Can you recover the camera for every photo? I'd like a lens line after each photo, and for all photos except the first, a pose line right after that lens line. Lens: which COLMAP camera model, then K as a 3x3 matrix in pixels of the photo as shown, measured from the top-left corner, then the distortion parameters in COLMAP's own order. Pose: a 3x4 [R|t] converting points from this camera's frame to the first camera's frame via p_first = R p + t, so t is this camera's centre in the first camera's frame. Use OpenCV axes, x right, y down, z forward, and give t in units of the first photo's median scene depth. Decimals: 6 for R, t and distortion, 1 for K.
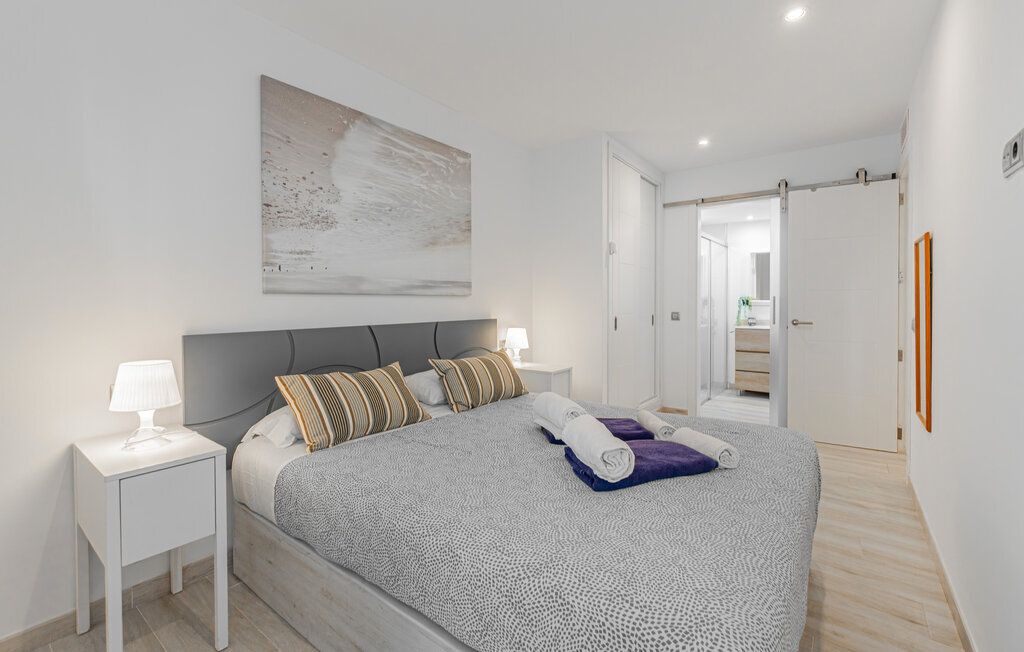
lens RADIAL K [[441.3, 0, 510.3], [0, 441.3, 308.0], [0, 0, 1]] dist [-0.000456, -0.000123]
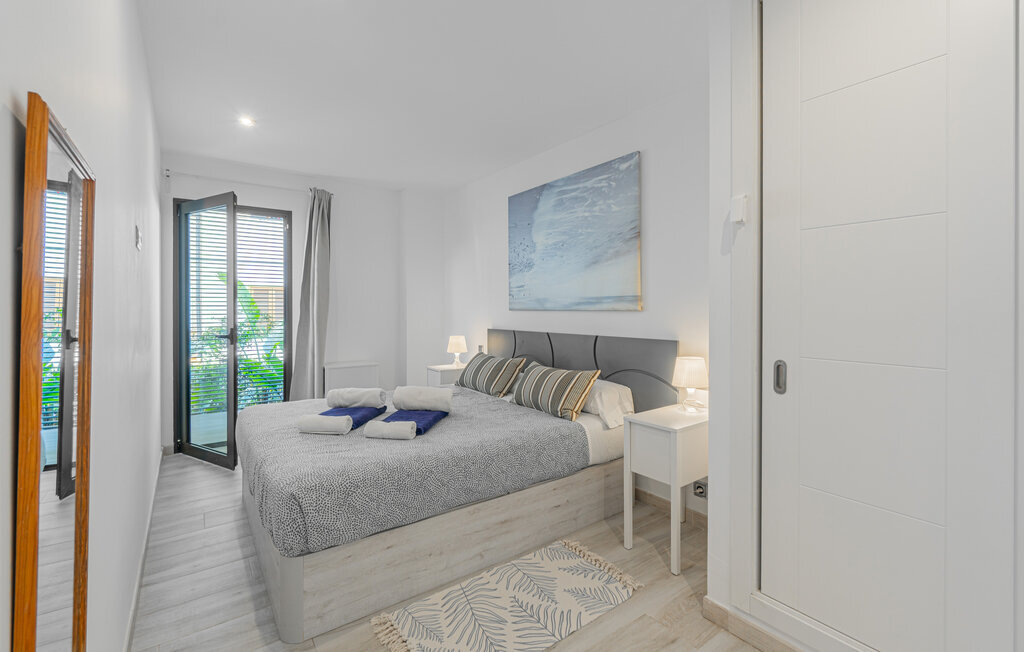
lens RADIAL K [[441.3, 0, 510.3], [0, 441.3, 308.0], [0, 0, 1]] dist [-0.000456, -0.000123]
pose [[-0.288354, 0.003457, -0.957518, 0.992712], [-0.013118, 0.999885, 0.007560, -0.044662], [0.957434, 0.014741, -0.288275, 1.210694]]
